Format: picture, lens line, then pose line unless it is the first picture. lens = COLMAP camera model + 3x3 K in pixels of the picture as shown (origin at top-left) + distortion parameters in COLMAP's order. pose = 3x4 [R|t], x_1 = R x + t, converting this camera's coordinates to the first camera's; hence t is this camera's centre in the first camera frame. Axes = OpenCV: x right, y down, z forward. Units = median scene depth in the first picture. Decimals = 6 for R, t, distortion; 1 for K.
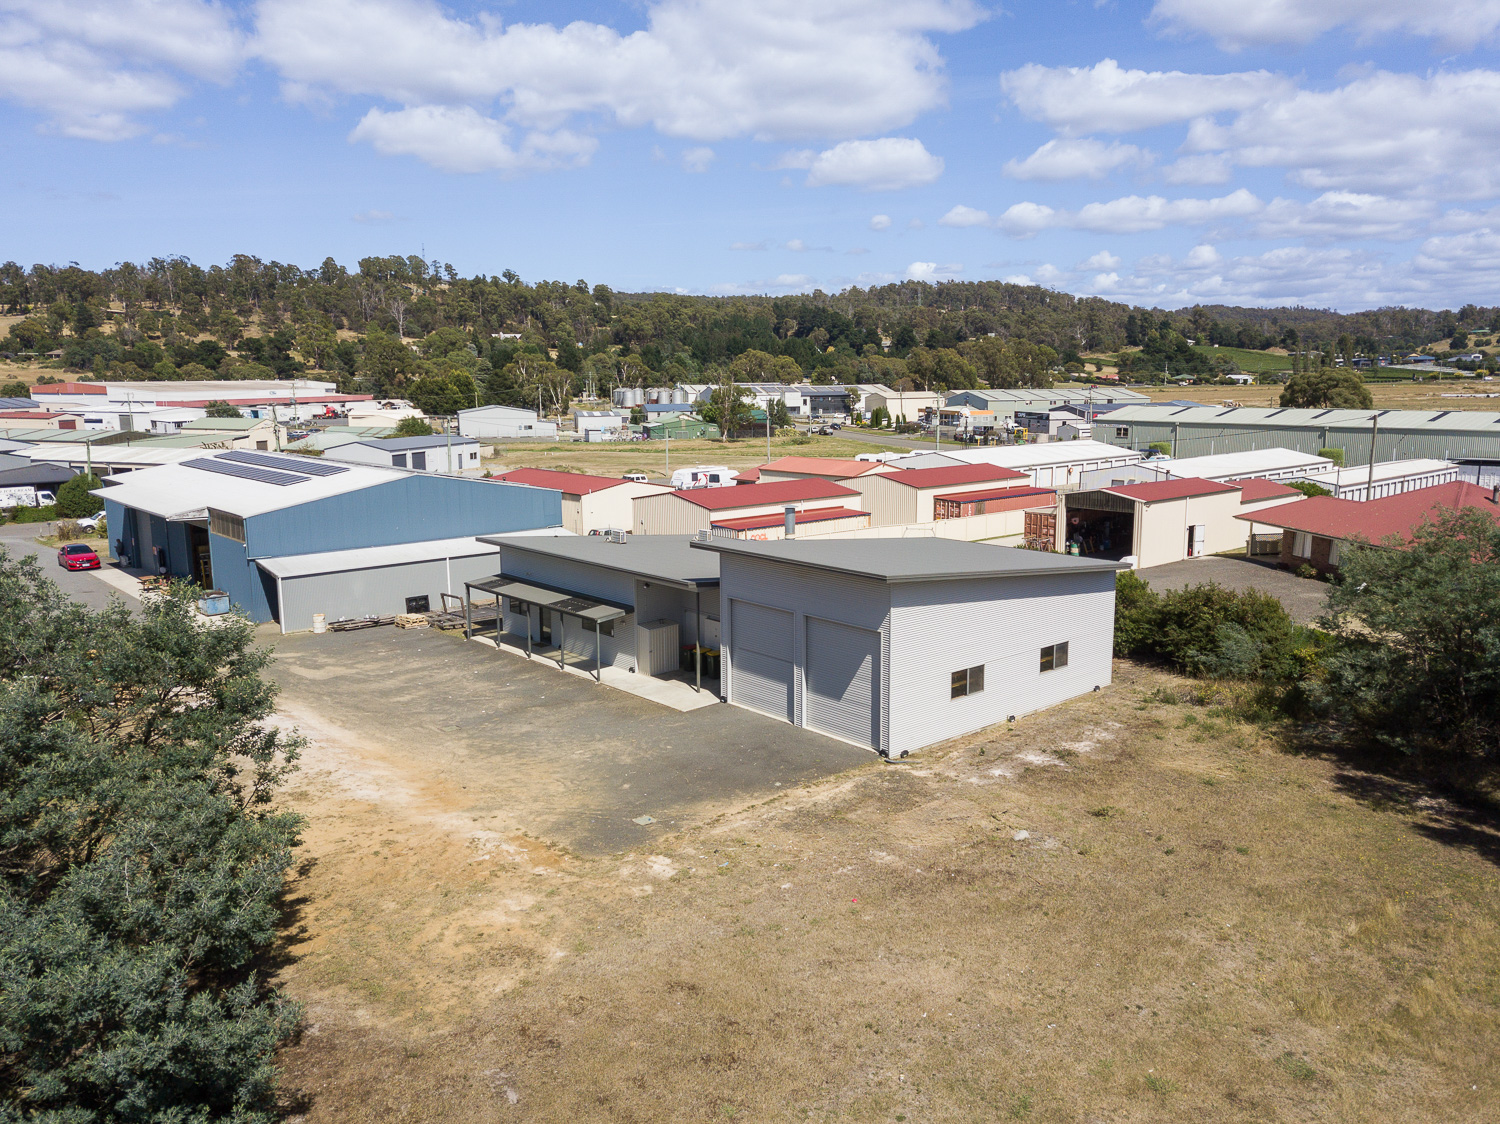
lens RADIAL K [[1140.7, 0, 744.9], [0, 1140.7, 561.0], [0, 0, 1]] dist [0.033009, 0.002521]
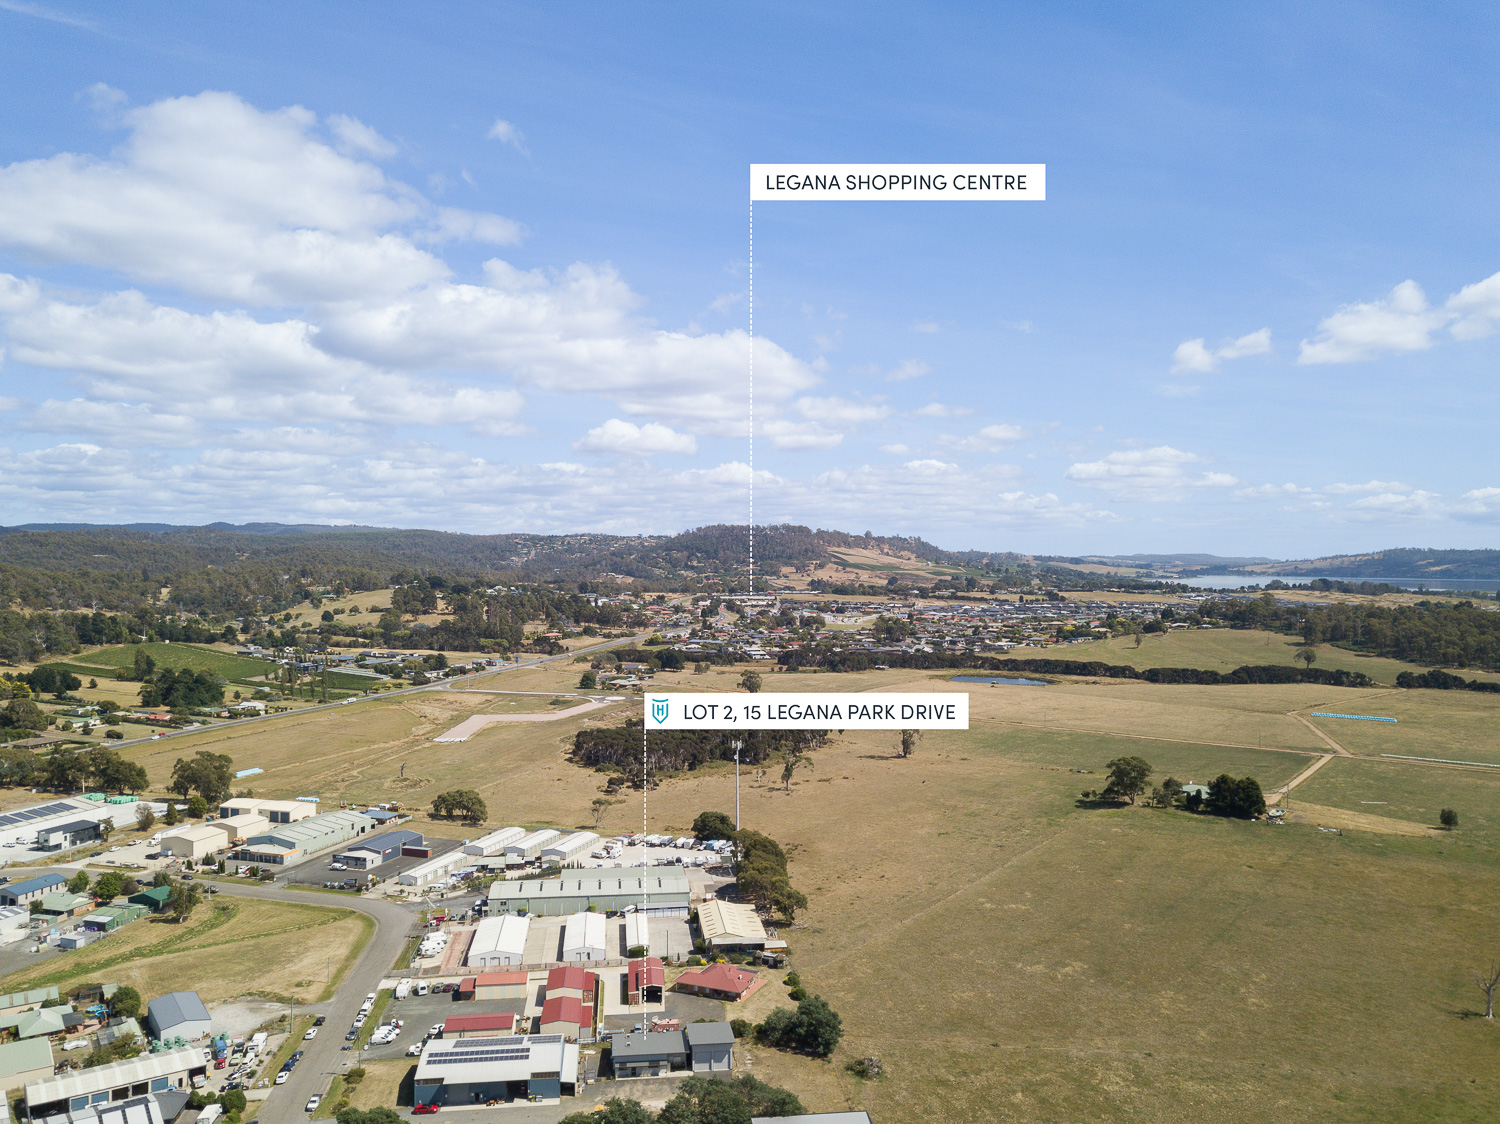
lens RADIAL K [[1140.7, 0, 749.3], [0, 1140.7, 561.1], [0, 0, 1]] dist [0.033009, 0.002521]
pose [[0.562890, 0.006253, 0.826508, -5.122660], [0.126372, 0.987563, -0.093537, -2.021450], [-0.816814, 0.157098, 0.555099, -3.111726]]
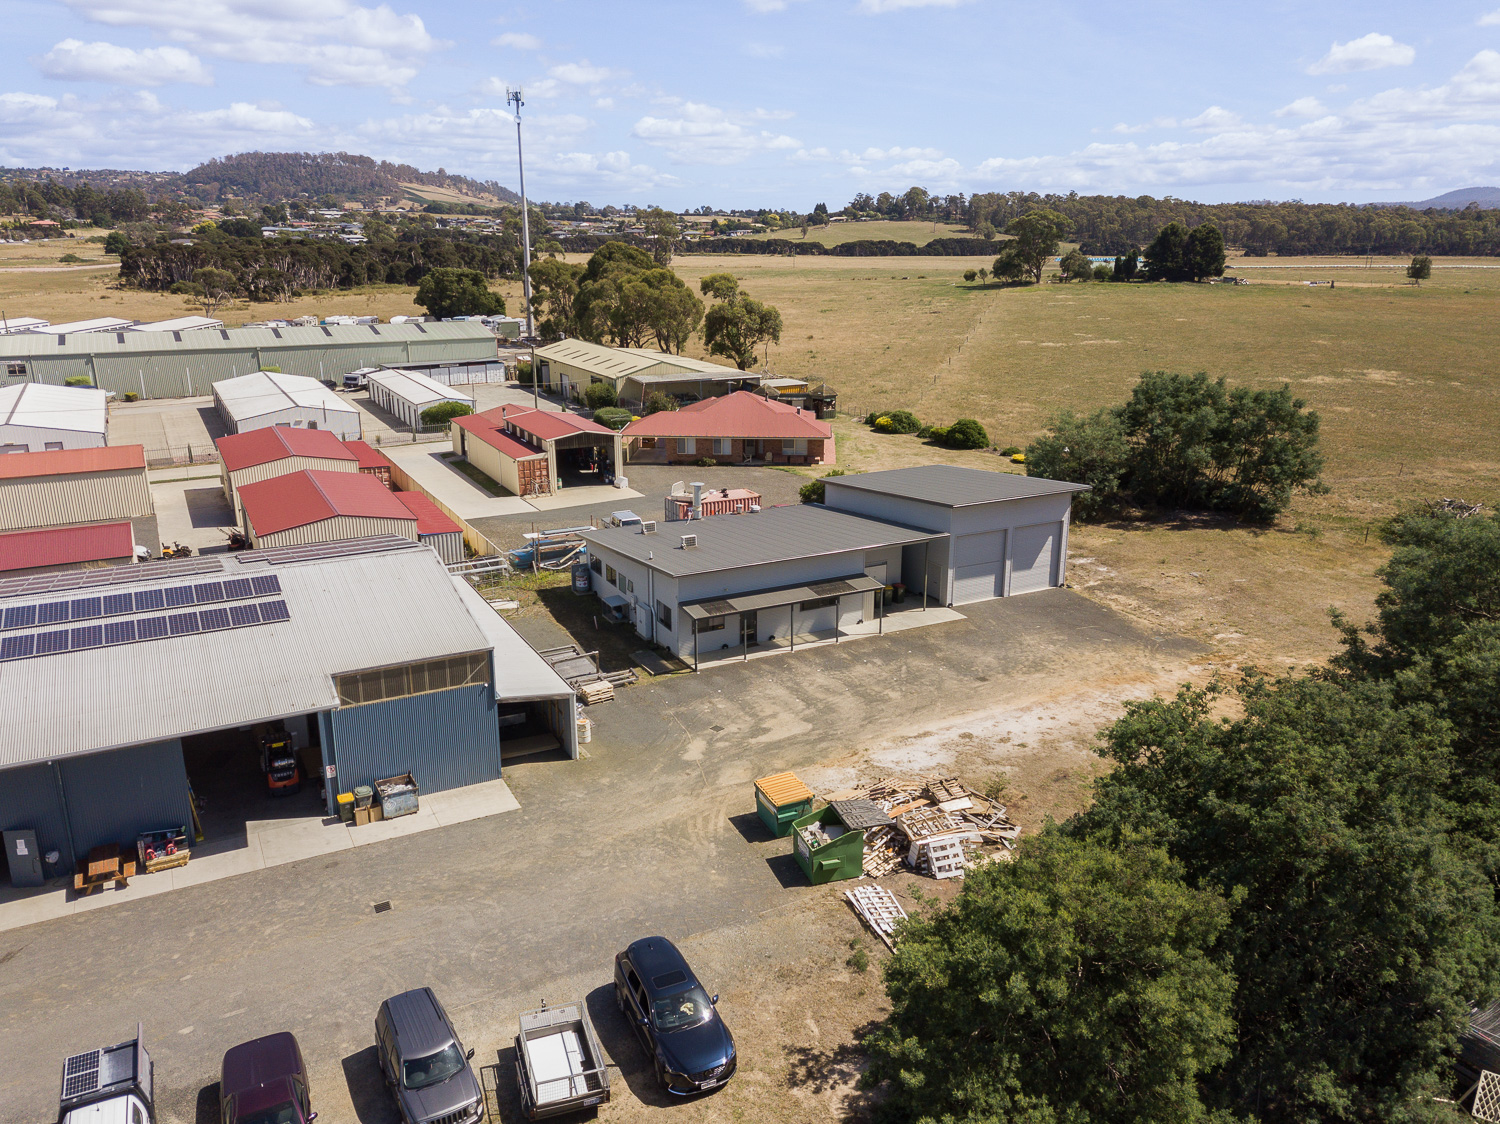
lens RADIAL K [[1140.7, 0, 750.5], [0, 1140.7, 561.1], [0, 0, 1]] dist [0.033009, 0.002521]
pose [[0.227503, -0.266342, 0.936645, -1.615896], [0.157709, 0.959247, 0.234463, -0.357406], [-0.960922, 0.094377, 0.260236, 0.959979]]
